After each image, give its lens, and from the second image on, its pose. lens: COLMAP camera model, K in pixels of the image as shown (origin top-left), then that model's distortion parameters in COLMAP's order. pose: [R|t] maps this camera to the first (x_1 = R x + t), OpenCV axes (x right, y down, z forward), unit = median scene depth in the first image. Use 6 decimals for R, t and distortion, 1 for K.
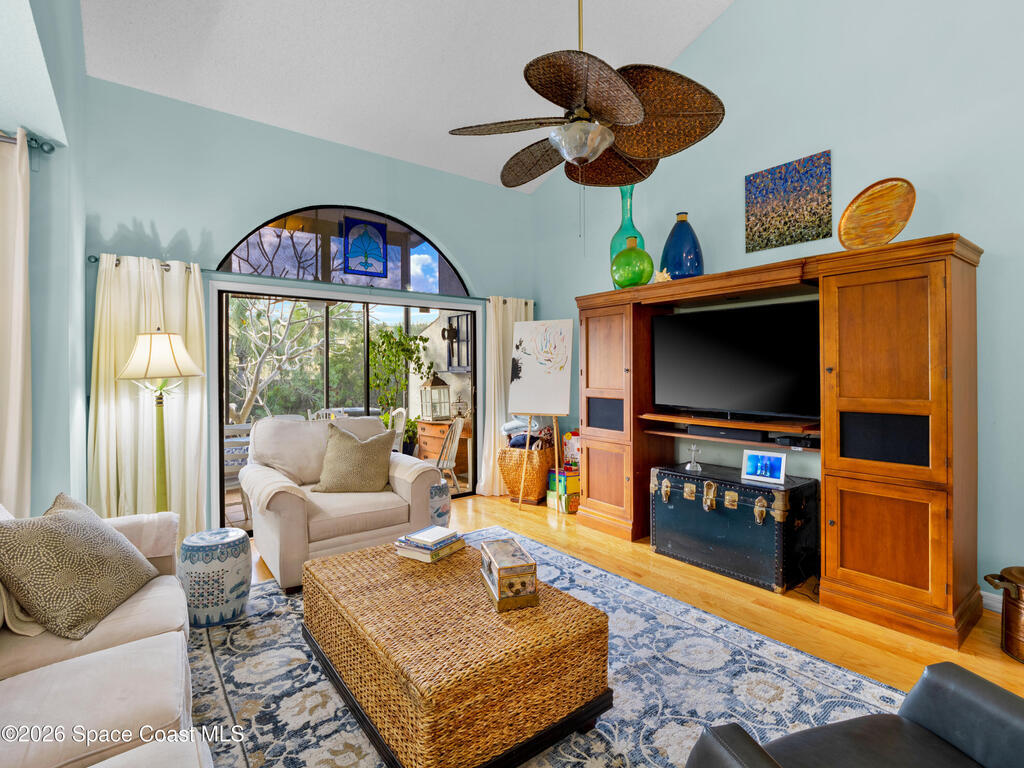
lens RADIAL K [[496.9, 0, 511.6], [0, 496.9, 374.9], [0, 0, 1]] dist [-0.025452, -0.000661]
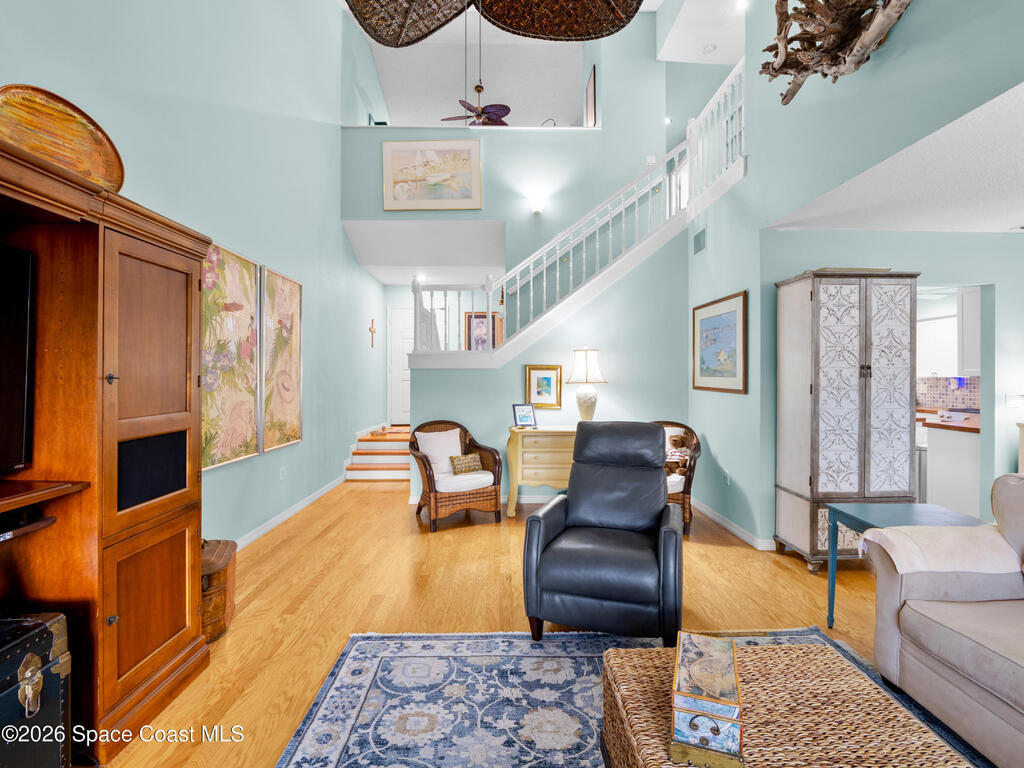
lens RADIAL K [[496.9, 0, 509.1], [0, 496.9, 376.0], [0, 0, 1]] dist [-0.025452, -0.000661]
pose [[-0.796149, 0.002657, 0.605095, -0.172305], [0.009367, 0.999925, 0.007935, -0.017434], [-0.605028, 0.011985, -0.796114, 1.503861]]
